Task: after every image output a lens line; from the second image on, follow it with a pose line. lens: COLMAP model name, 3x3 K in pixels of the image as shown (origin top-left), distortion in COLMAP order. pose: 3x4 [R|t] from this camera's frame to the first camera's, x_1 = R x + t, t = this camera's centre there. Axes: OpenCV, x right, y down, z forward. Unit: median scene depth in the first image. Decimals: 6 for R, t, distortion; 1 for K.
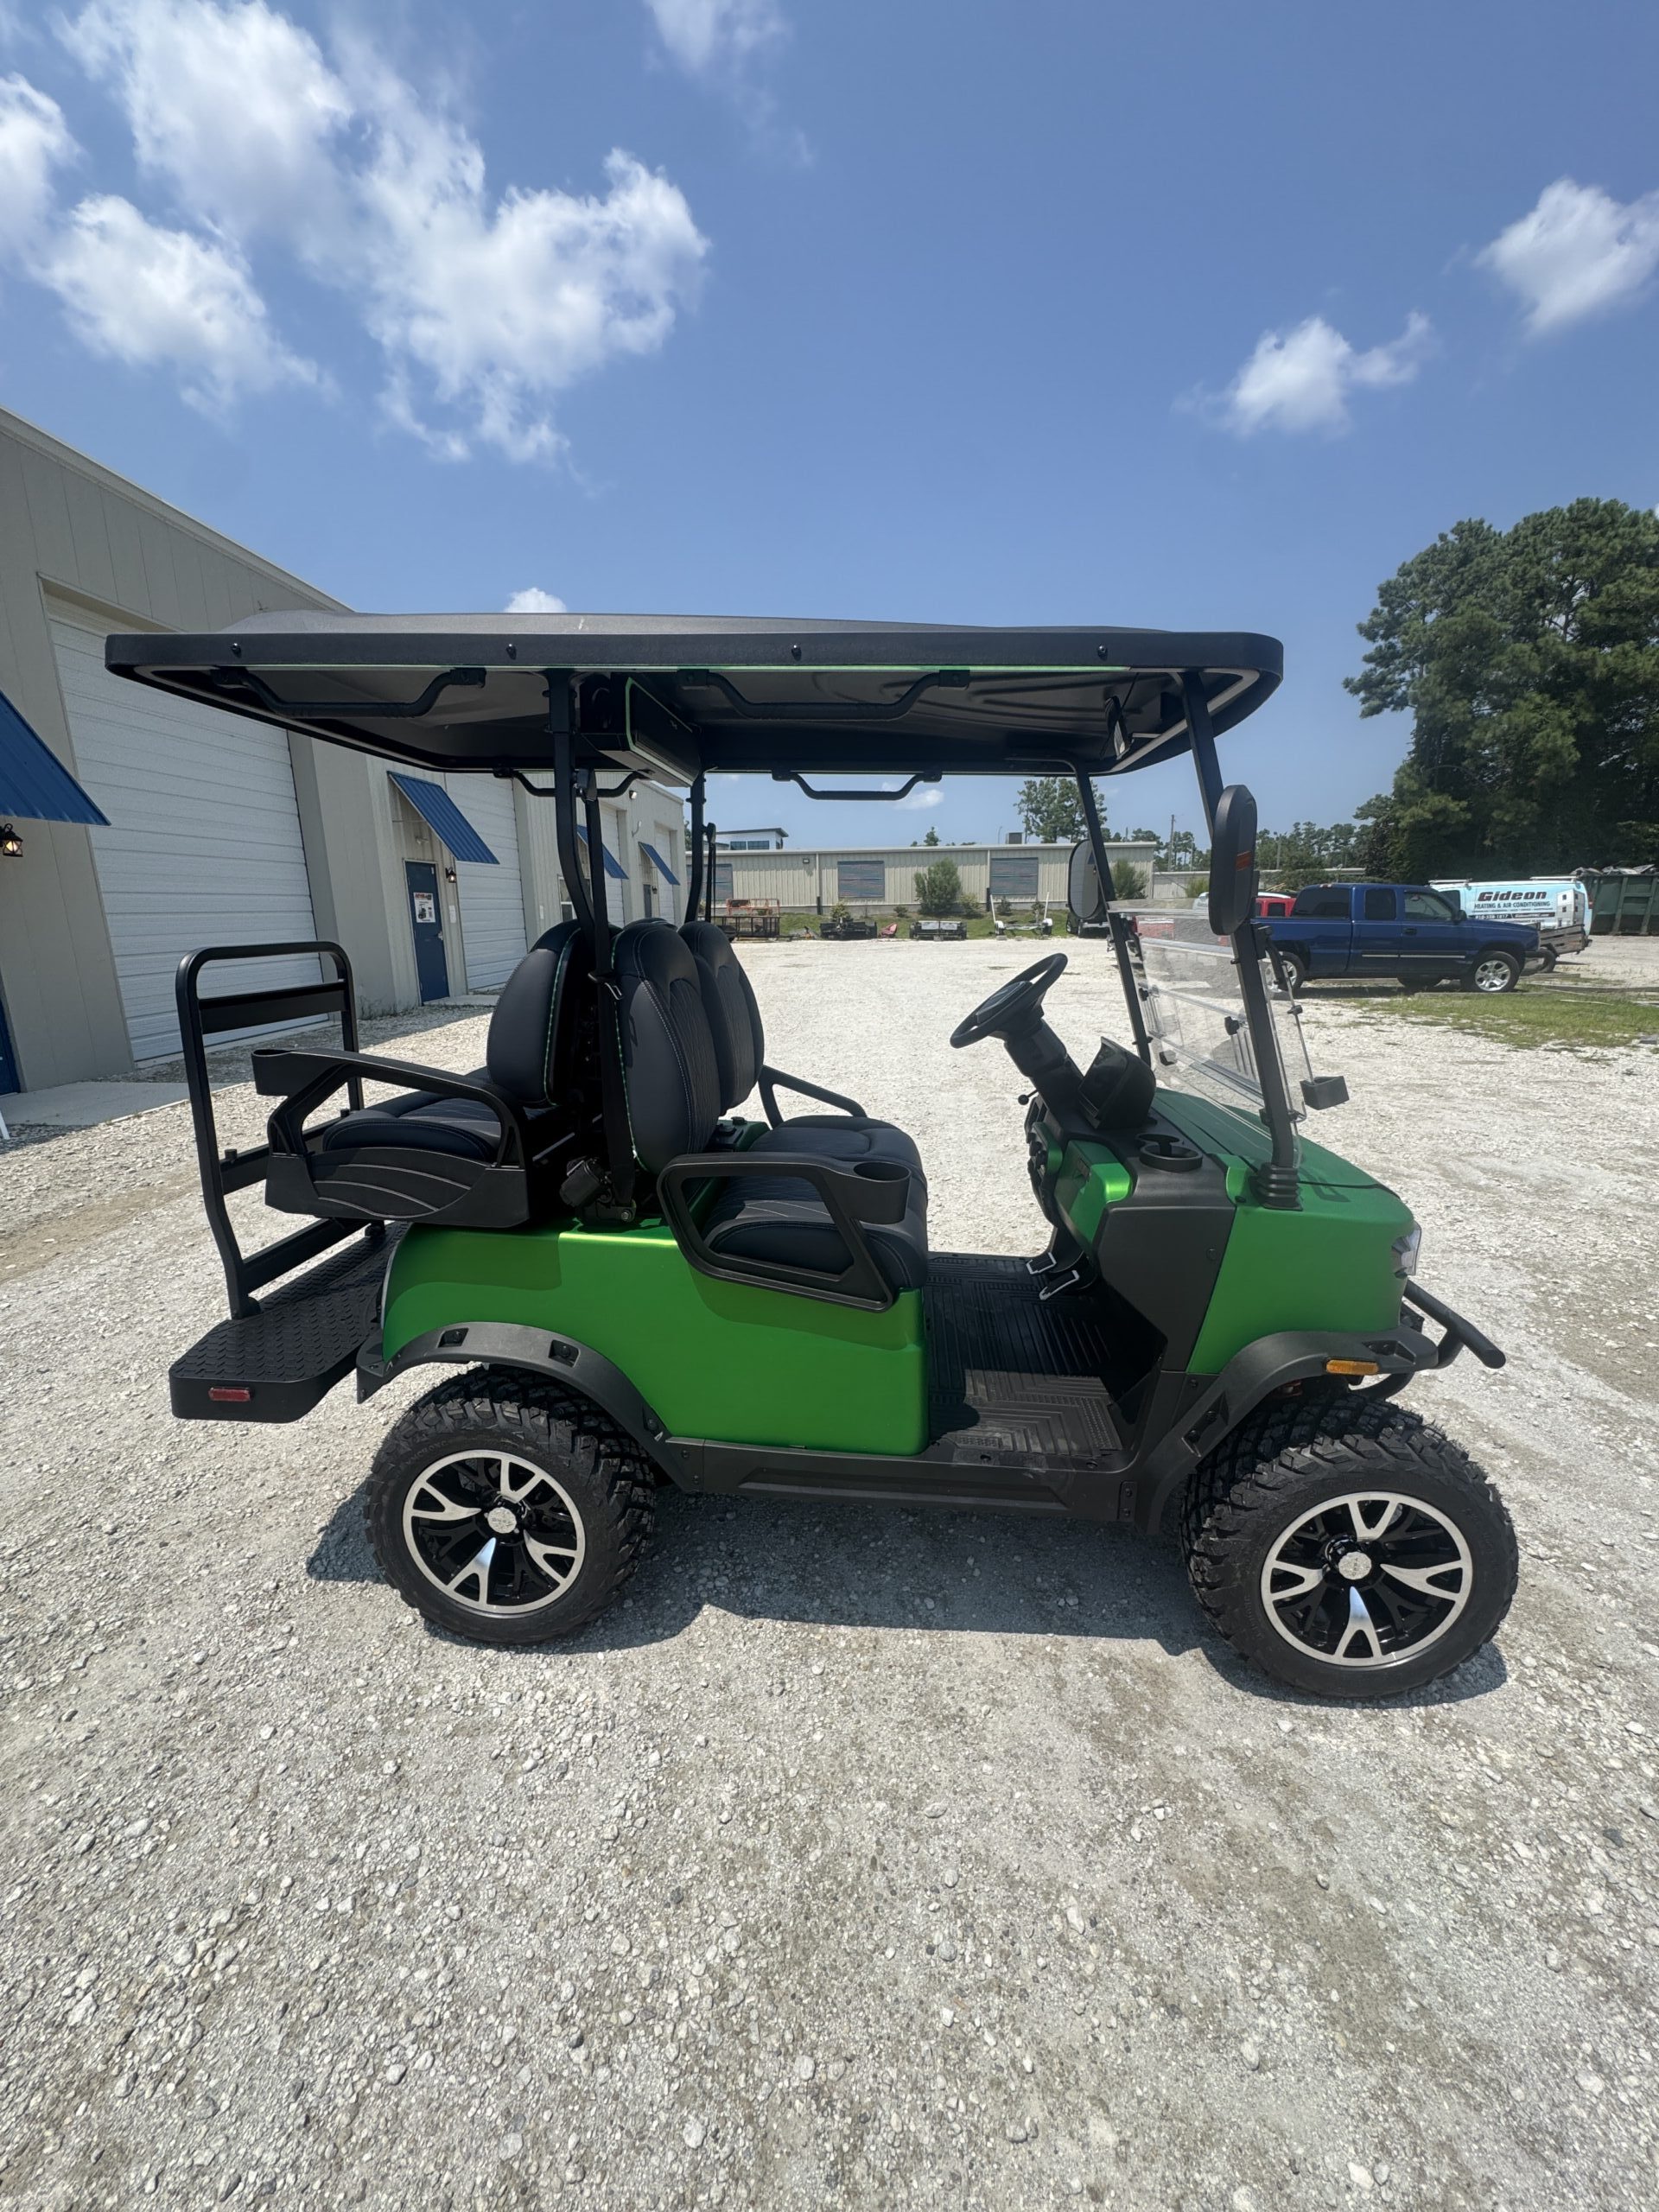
lens RADIAL K [[883.2, 0, 829.5], [0, 883.2, 1106.0], [0, 0, 1]] dist [-0.003167, 0.000037]
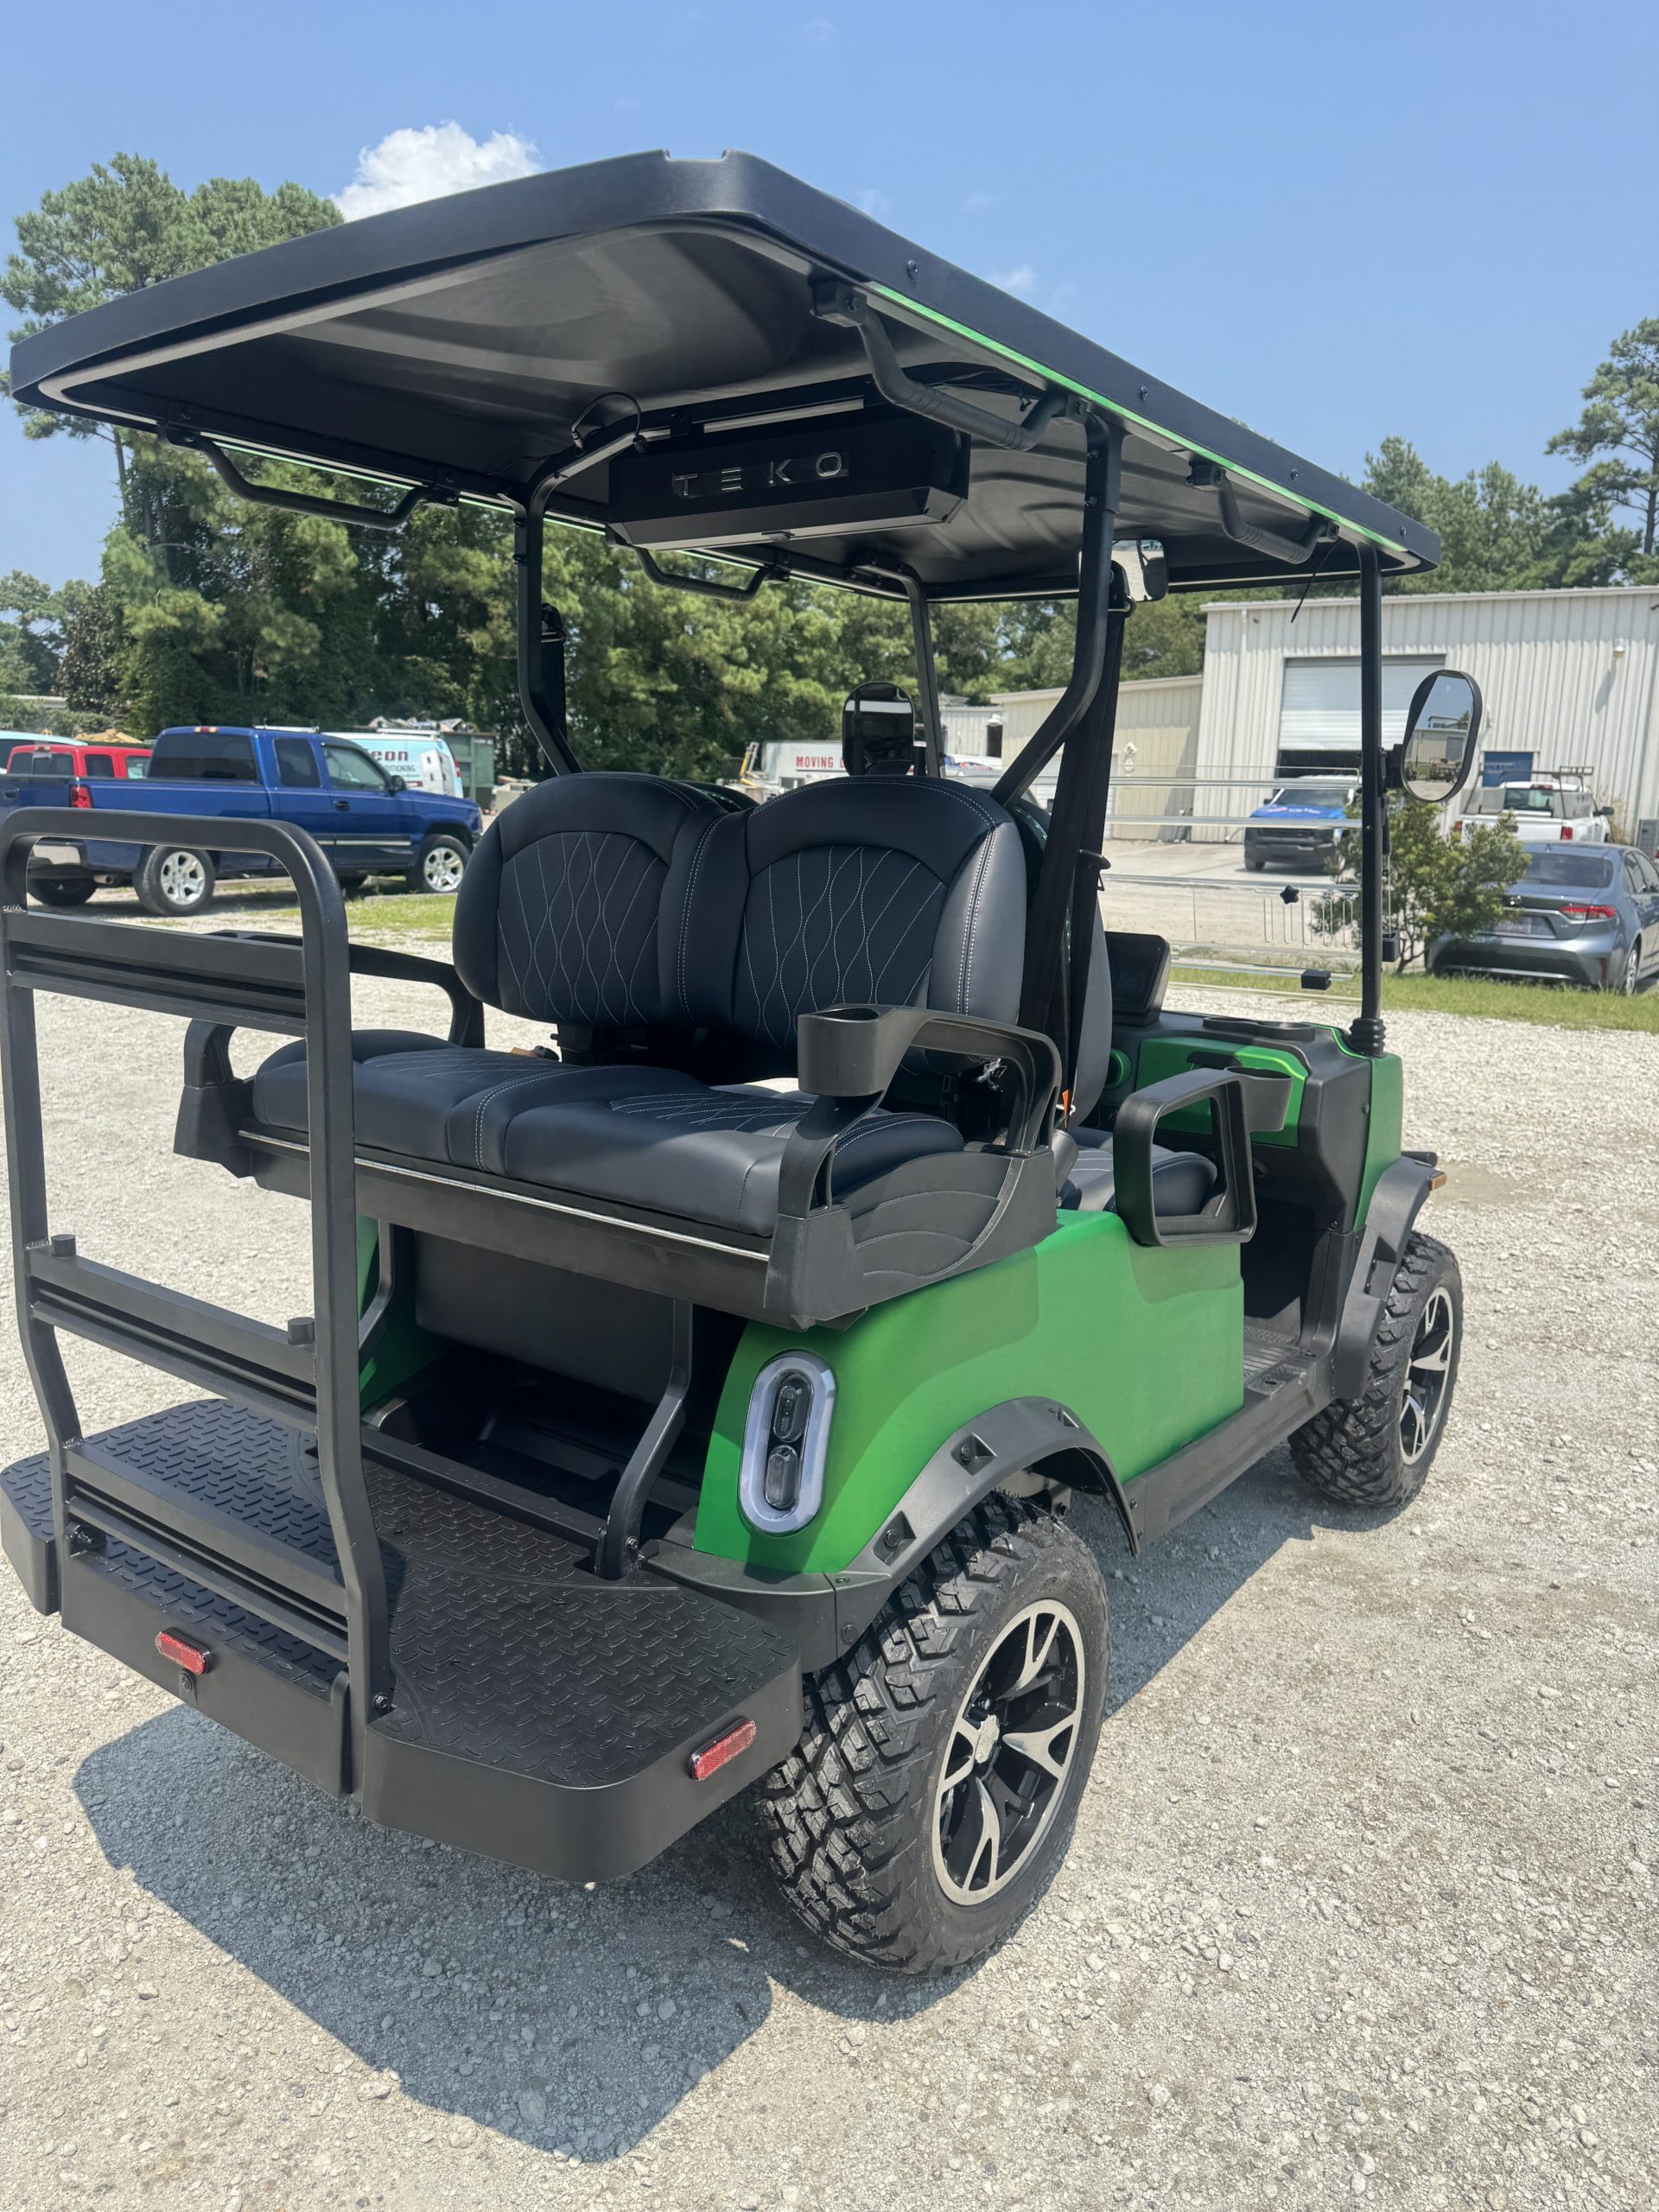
lens RADIAL K [[1546.3, 0, 848.7], [0, 1546.3, 1108.8], [0, 0, 1]] dist [0.051840, -0.067682]
pose [[0.531356, -0.150180, 0.833731, -0.153245], [0.151191, 0.985172, 0.081102, -0.008632], [-0.833548, 0.082958, 0.546183, 0.053271]]
